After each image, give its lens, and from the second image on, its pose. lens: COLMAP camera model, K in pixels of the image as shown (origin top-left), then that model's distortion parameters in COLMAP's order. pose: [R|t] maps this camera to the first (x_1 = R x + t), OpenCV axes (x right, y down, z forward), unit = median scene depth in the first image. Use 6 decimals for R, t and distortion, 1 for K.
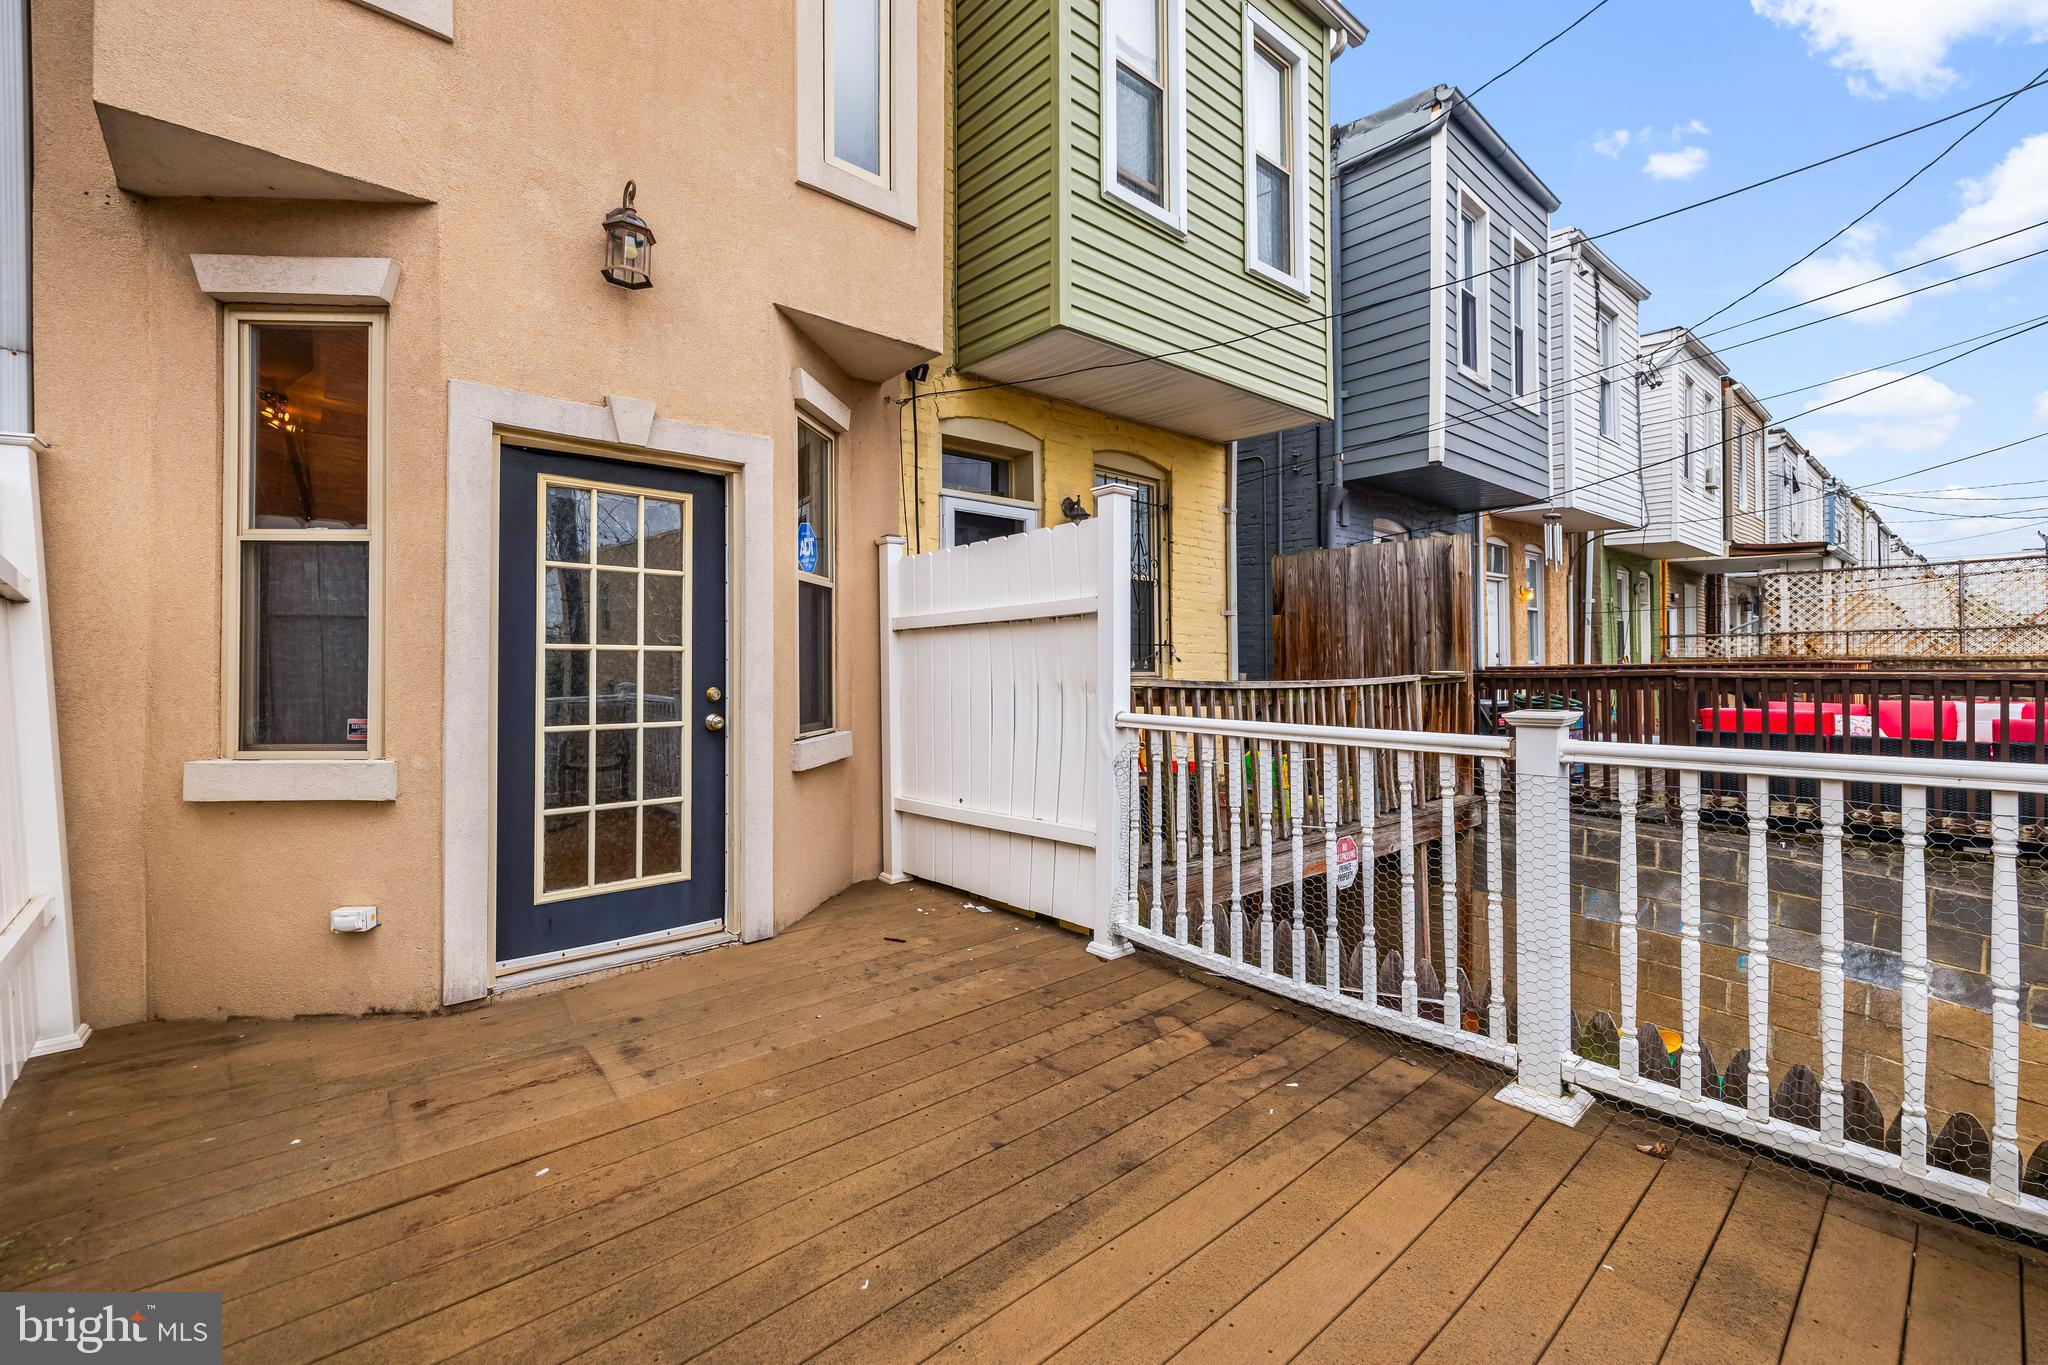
lens RADIAL K [[863.1, 0, 1024.7], [0, 863.1, 663.8], [0, 0, 1]] dist [0.001647, 0.000183]
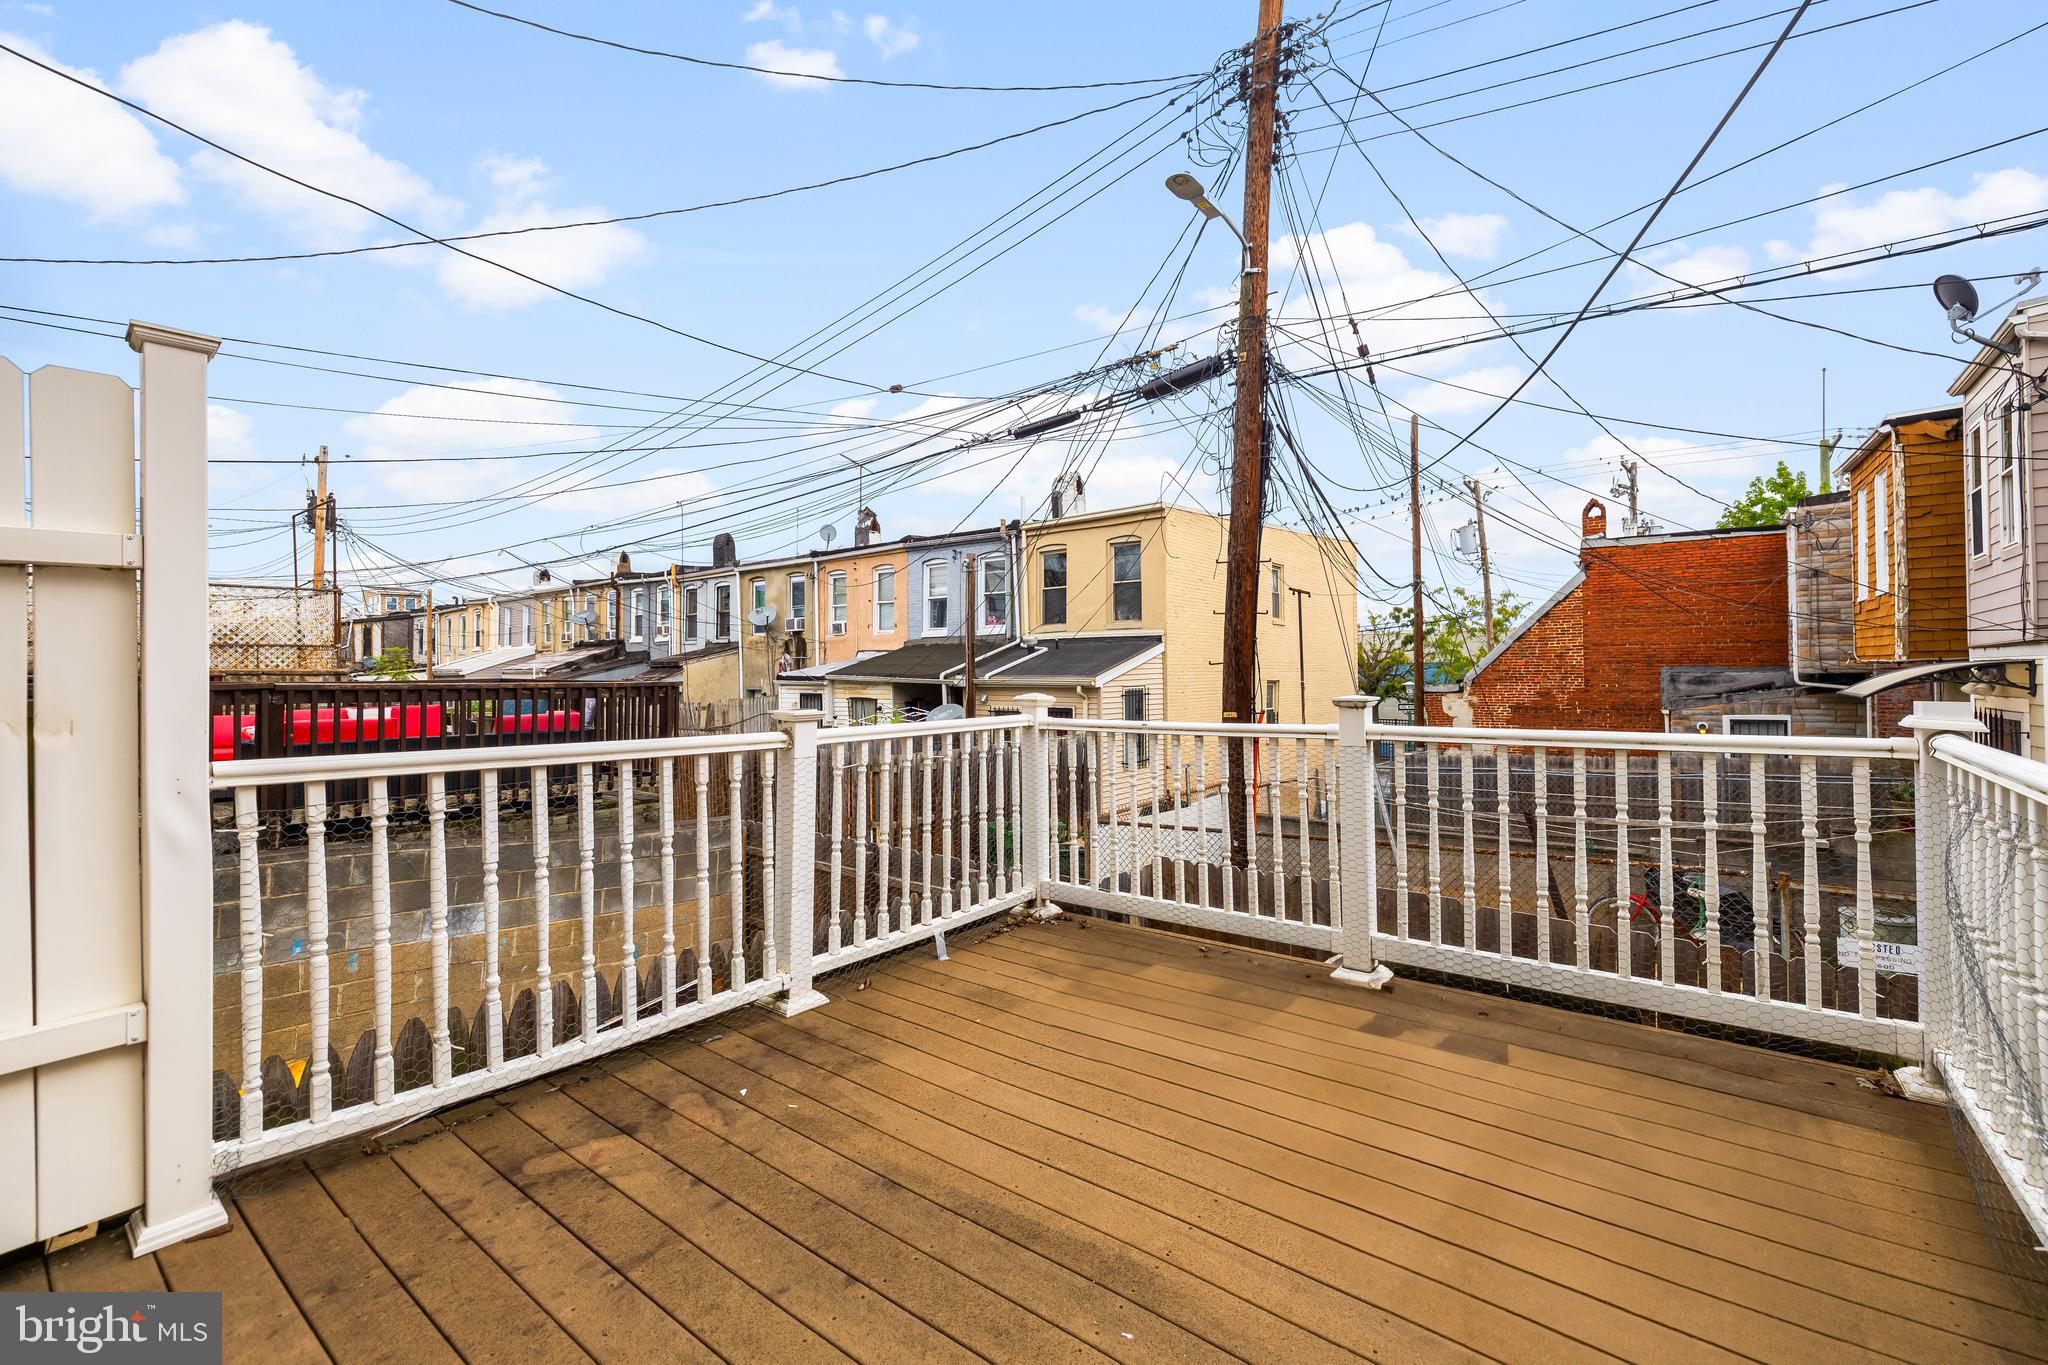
lens RADIAL K [[858.7, 0, 1014.8], [0, 858.7, 658.0], [0, 0, 1]] dist [0.001118, 0.000026]
pose [[-0.175944, 0.020088, 0.984195, -0.526436], [0.001312, 0.999796, -0.020172, 0.002102], [-0.984399, -0.002258, -0.175934, 0.617996]]
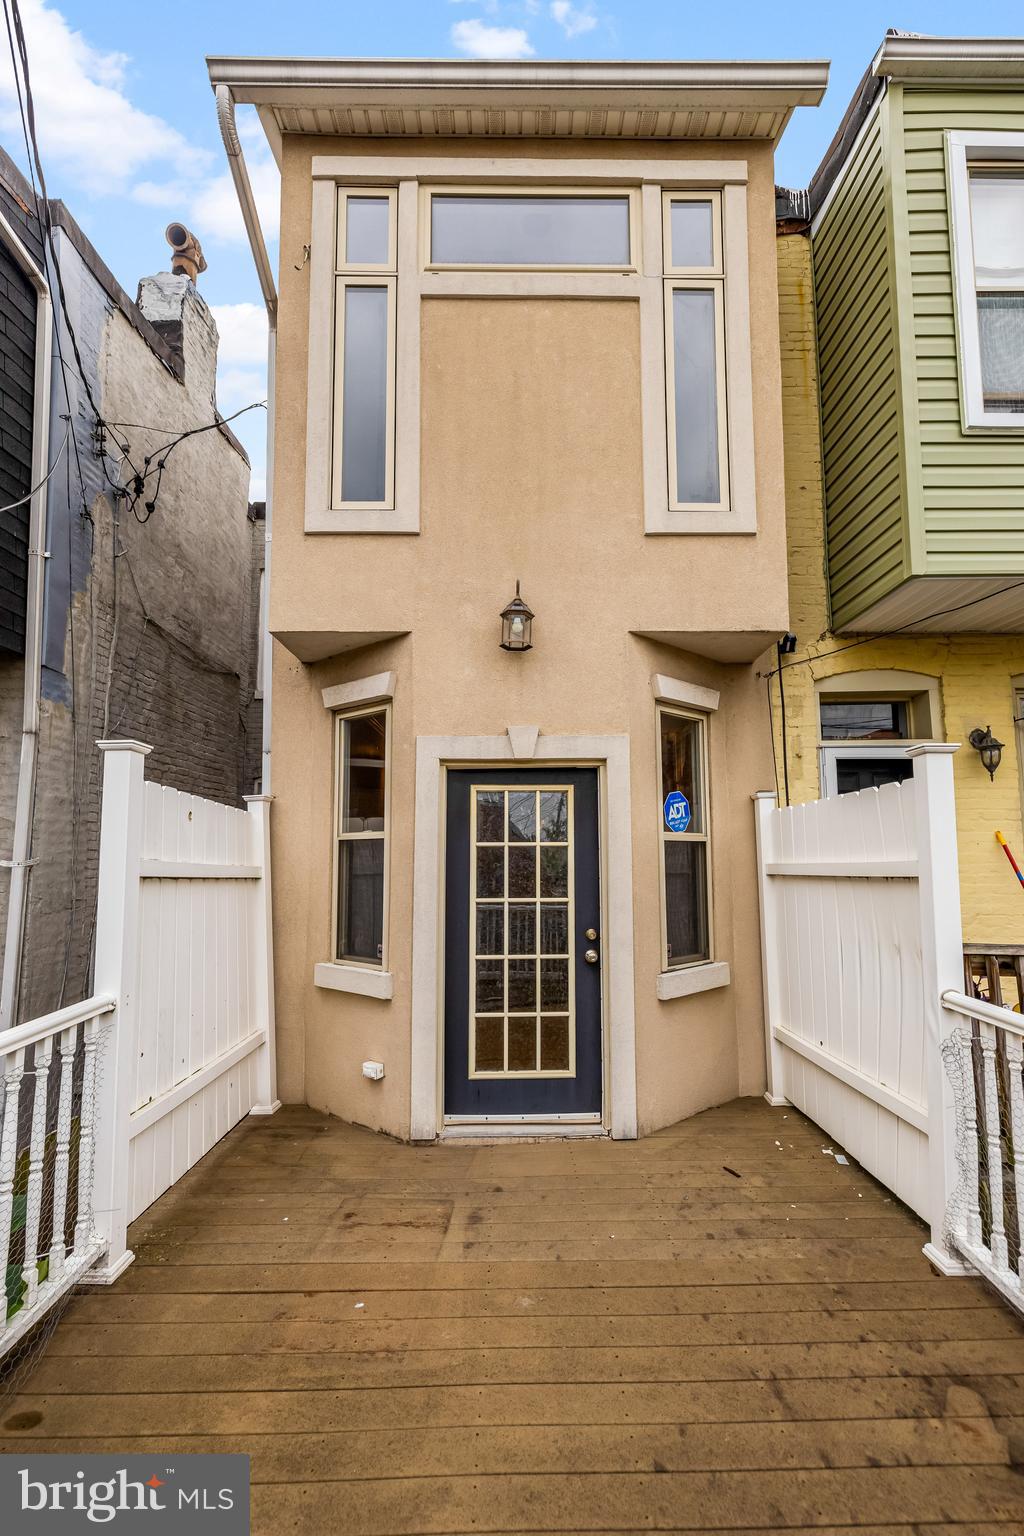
lens RADIAL K [[666.8, 0, 523.1], [0, 666.8, 801.3], [0, 0, 1]] dist [0.003518, 0.000564]
pose [[0.757663, -0.056984, -0.650154, 0.247592], [0.008270, 0.996939, -0.077741, -0.095369], [0.652594, 0.053525, 0.755815, 0.168086]]
